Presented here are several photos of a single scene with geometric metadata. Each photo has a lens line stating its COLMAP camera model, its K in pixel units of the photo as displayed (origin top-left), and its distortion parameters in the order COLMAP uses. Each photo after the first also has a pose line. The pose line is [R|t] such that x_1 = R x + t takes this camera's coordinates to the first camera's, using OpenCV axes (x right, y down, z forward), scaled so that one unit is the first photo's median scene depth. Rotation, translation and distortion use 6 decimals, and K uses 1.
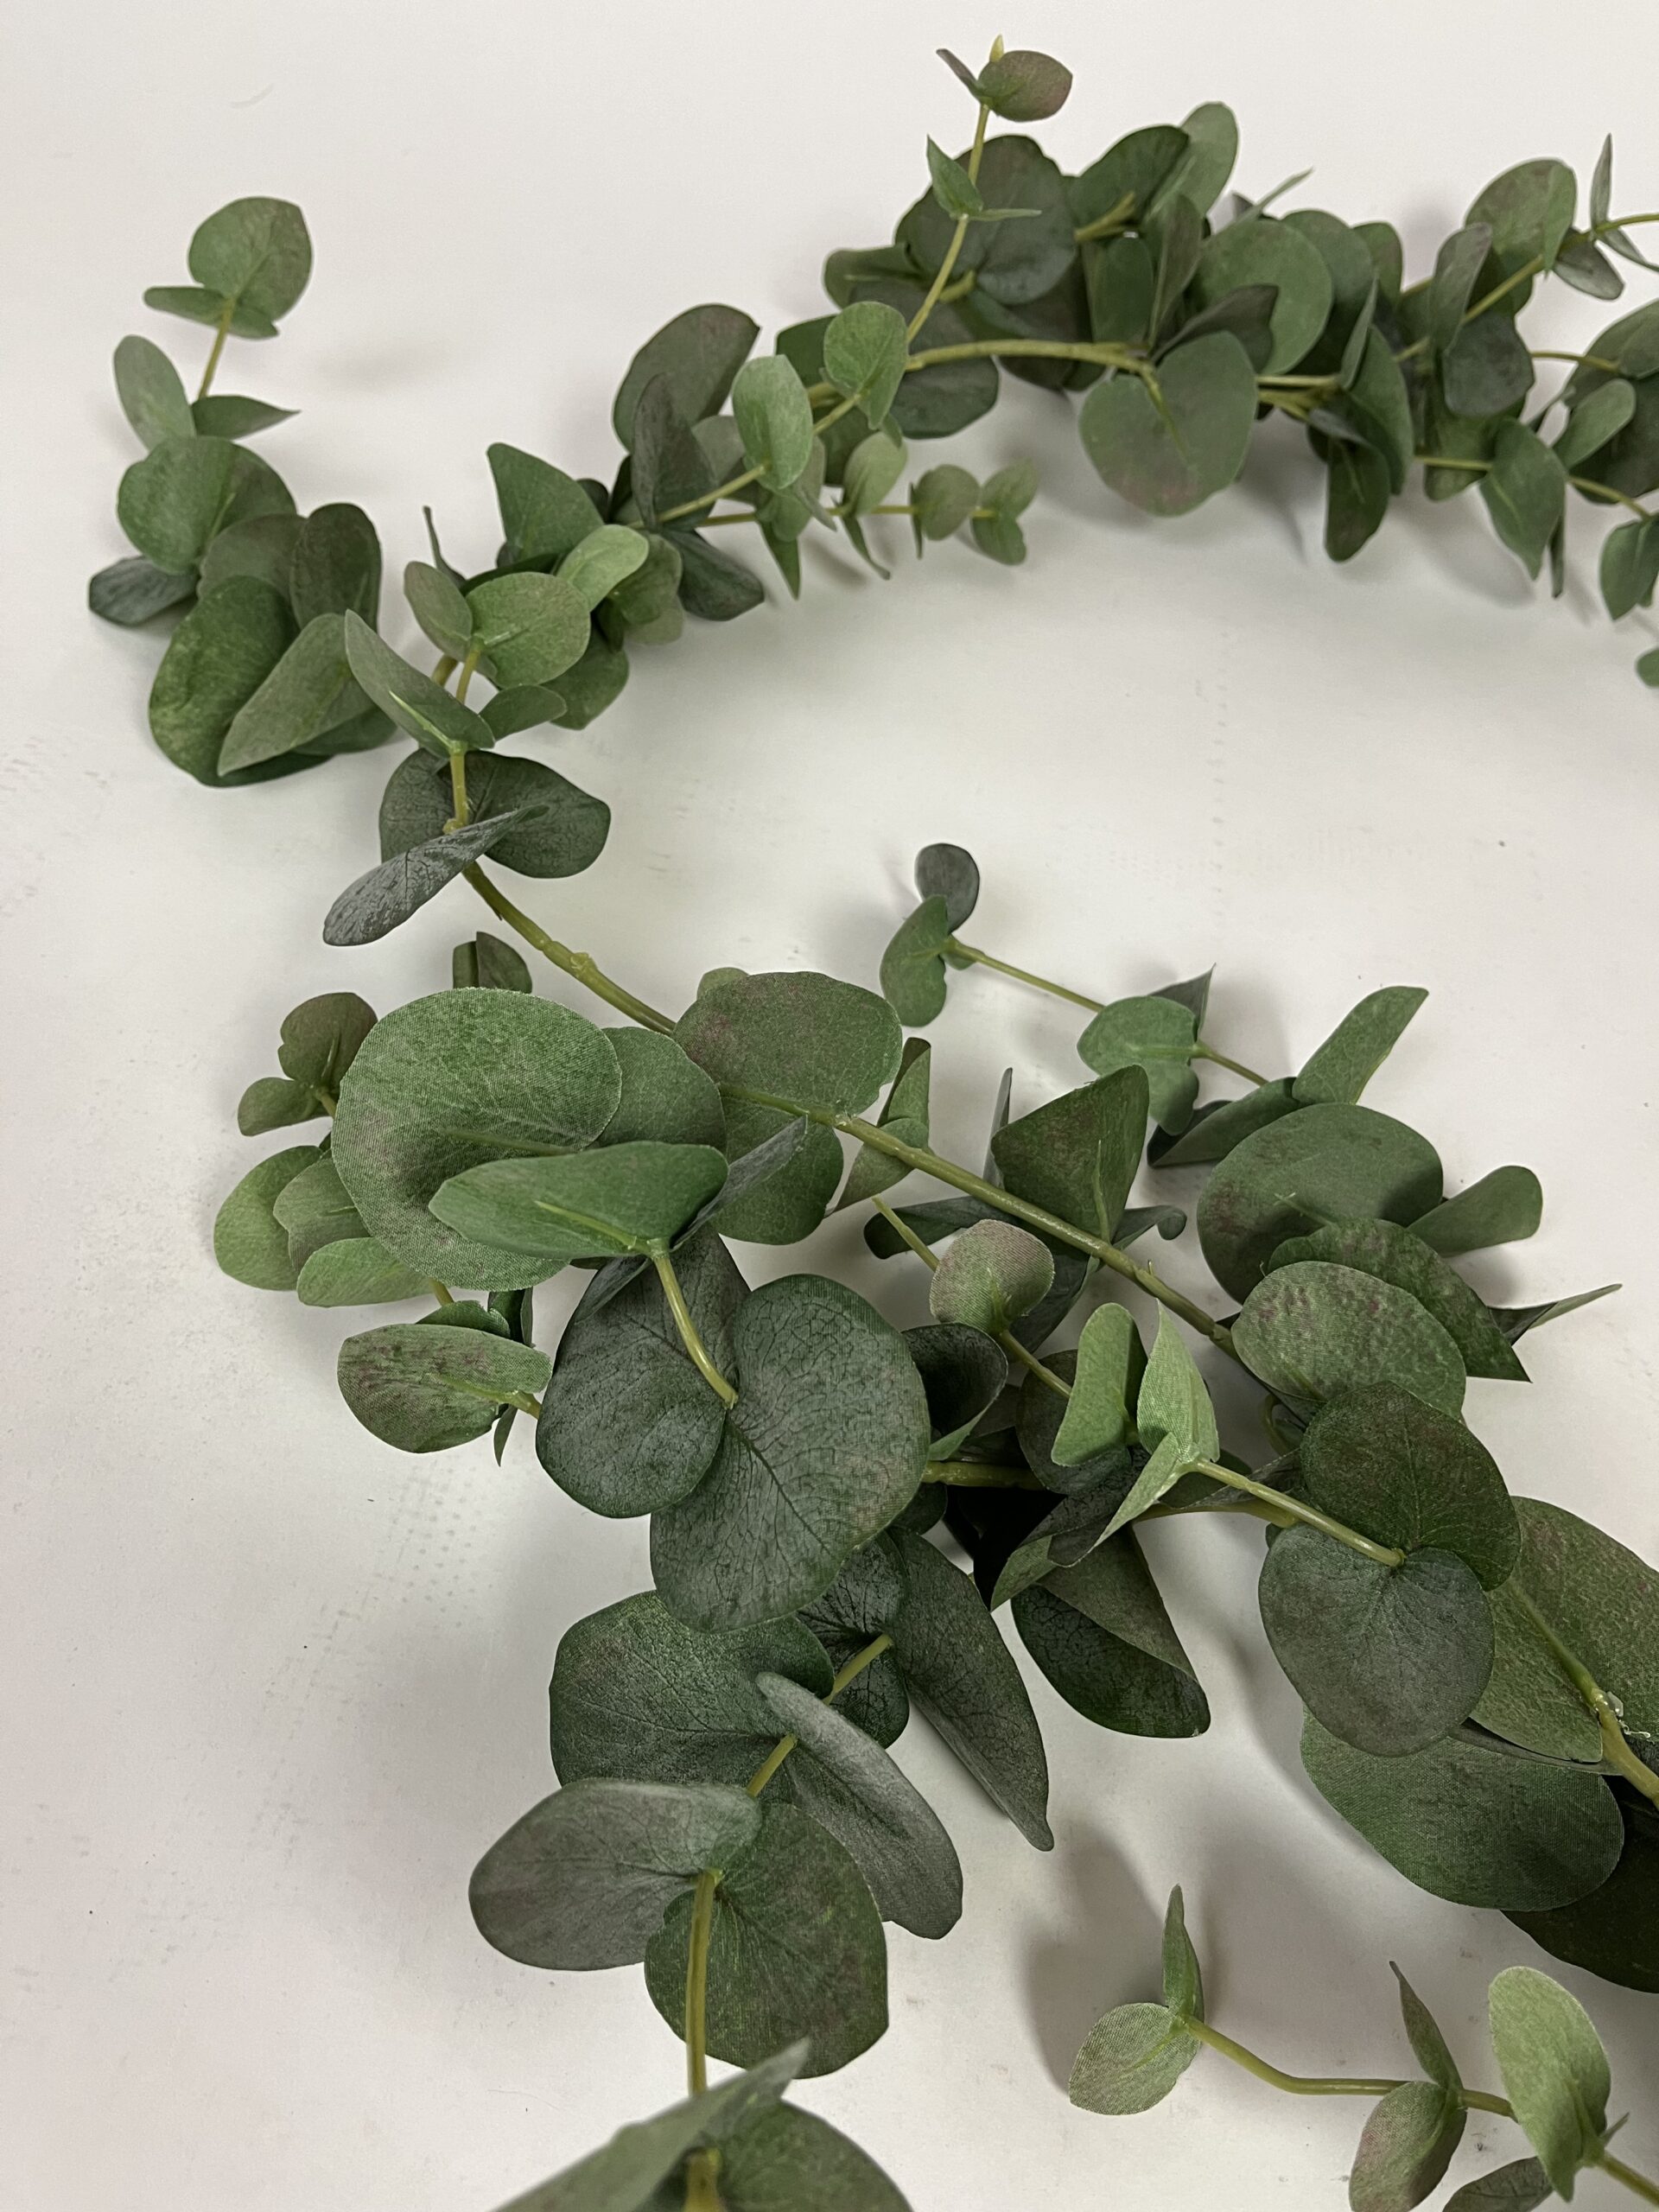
lens RADIAL K [[1765.3, 0, 829.5], [0, 1765.3, 1106.0], [0, 0, 1]] dist [0.066560, -0.118186]
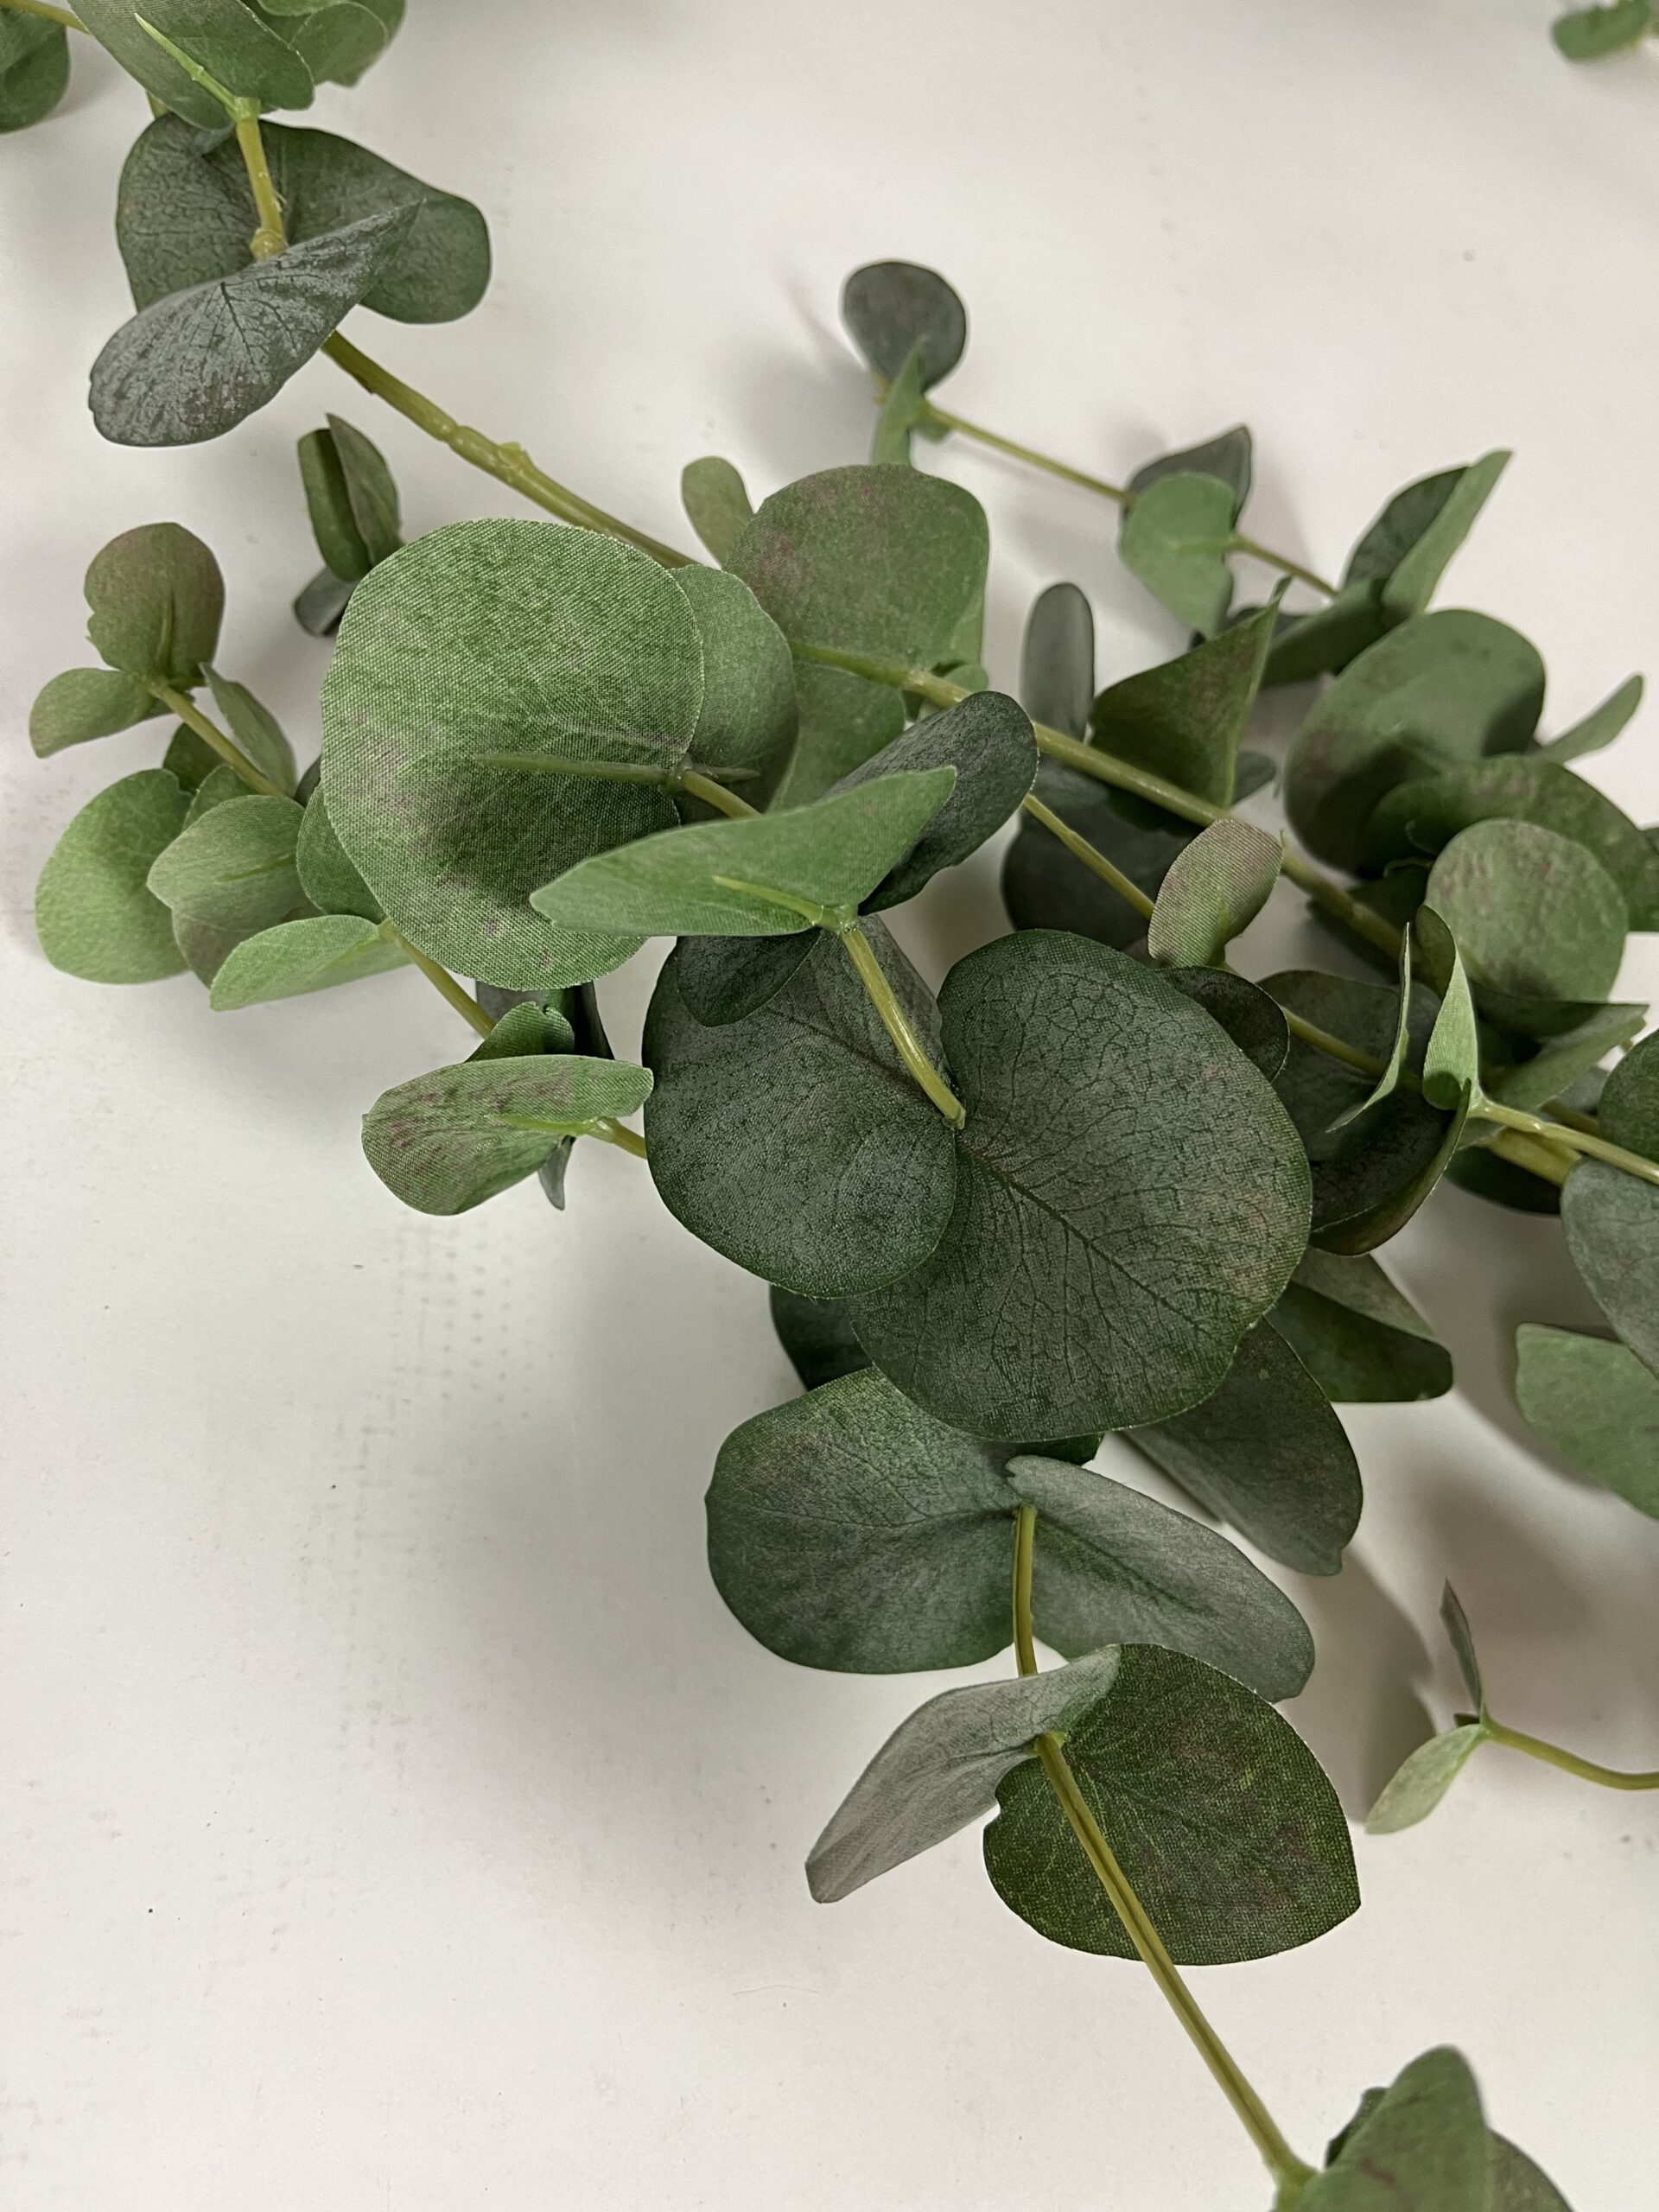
lens RADIAL K [[1766.9, 0, 829.5], [0, 1766.9, 1106.0], [0, 0, 1]] dist [0.051584, -0.127282]
pose [[0.964931, -0.121273, 0.232810, -0.256397], [0.047951, 0.953395, 0.297890, -0.050240], [-0.258086, -0.276280, 0.925776, 0.331729]]
